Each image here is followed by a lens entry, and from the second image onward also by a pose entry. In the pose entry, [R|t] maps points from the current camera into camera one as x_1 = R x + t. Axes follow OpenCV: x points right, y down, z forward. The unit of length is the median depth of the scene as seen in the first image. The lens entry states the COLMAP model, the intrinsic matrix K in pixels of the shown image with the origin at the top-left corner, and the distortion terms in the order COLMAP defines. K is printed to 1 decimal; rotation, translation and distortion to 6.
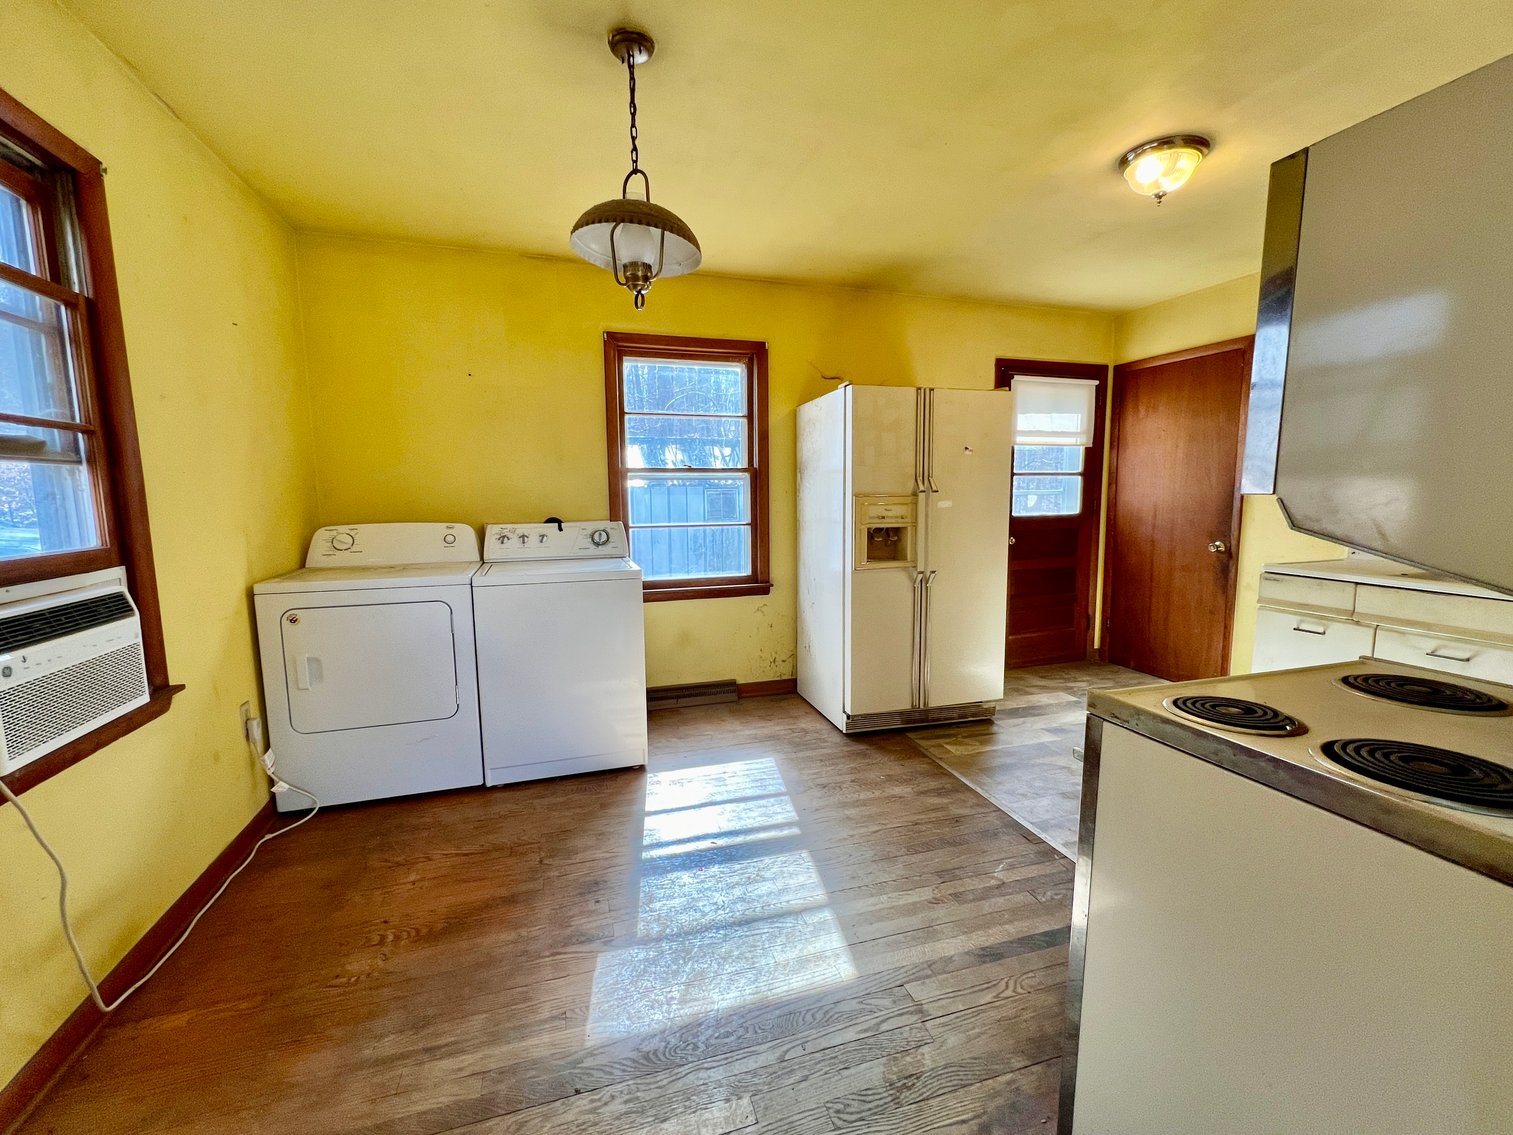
lens RADIAL K [[615.1, 0, 725.7], [0, 615.1, 569.4], [0, 0, 1]] dist [-0.007469, 0.001021]
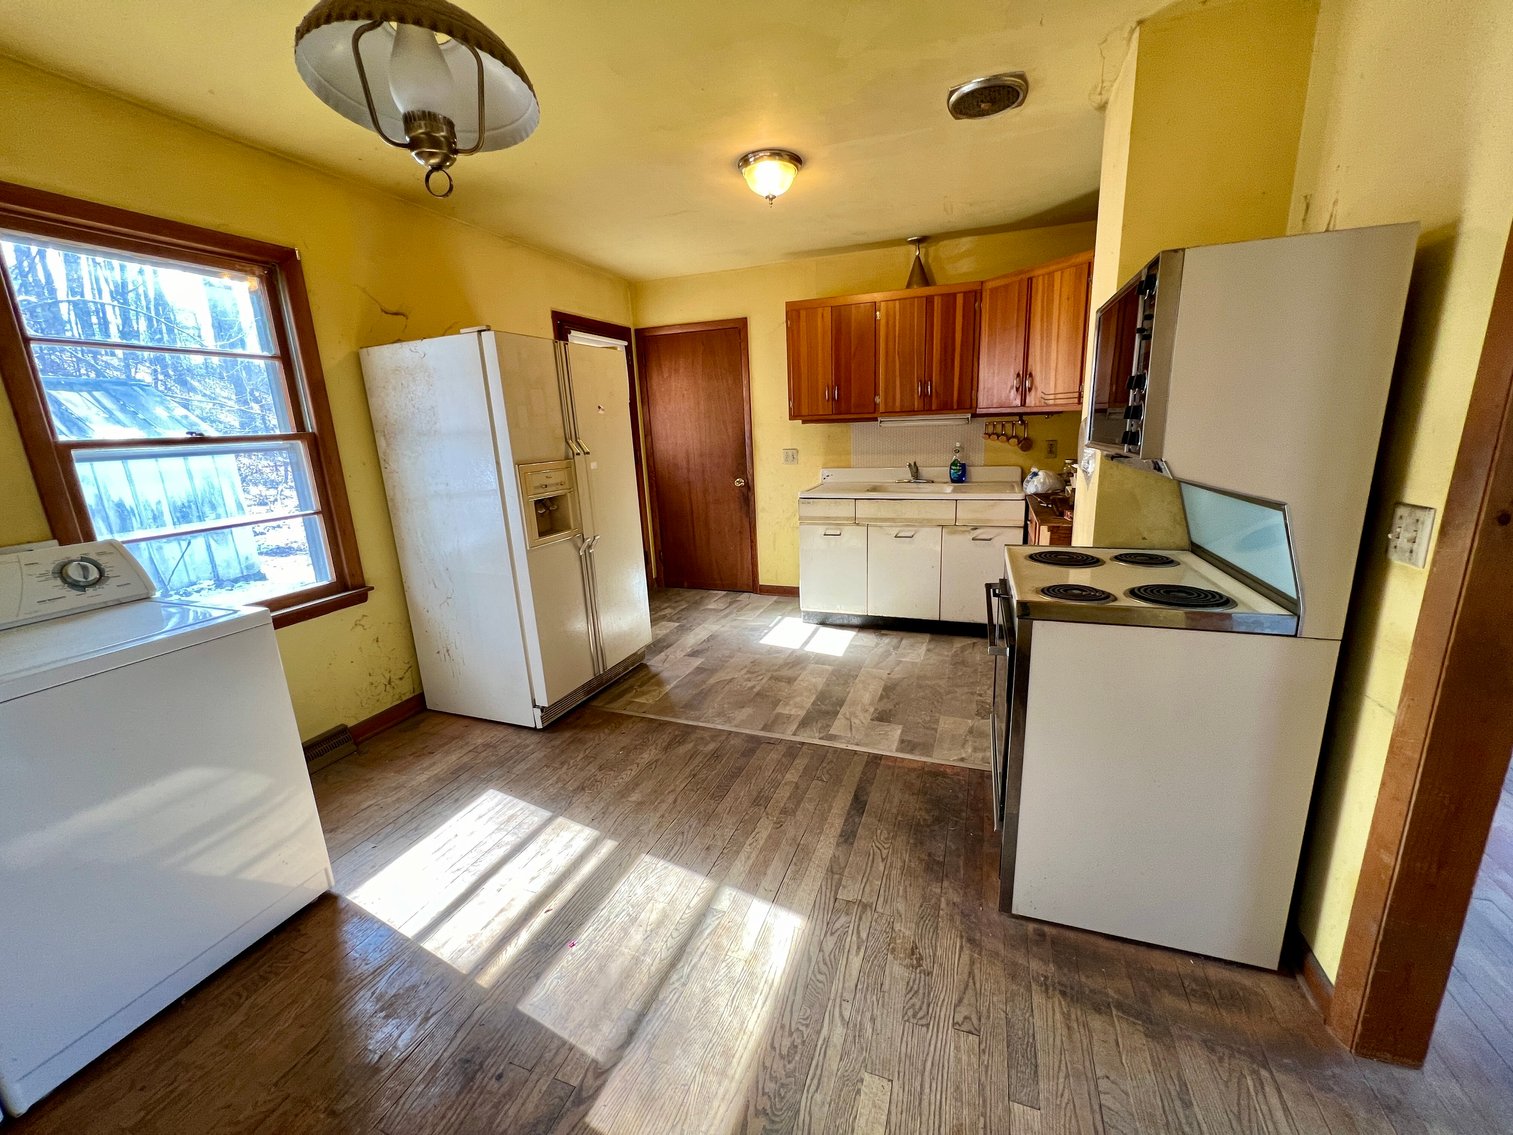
lens RADIAL K [[615.1, 0, 747.1], [0, 615.1, 571.1], [0, 0, 1]] dist [-0.007469, 0.001021]
pose [[0.600872, -0.205632, 0.772443, -0.285211], [0.138629, 0.978509, 0.152652, -0.058029], [-0.787232, 0.015359, 0.616465, 0.208874]]
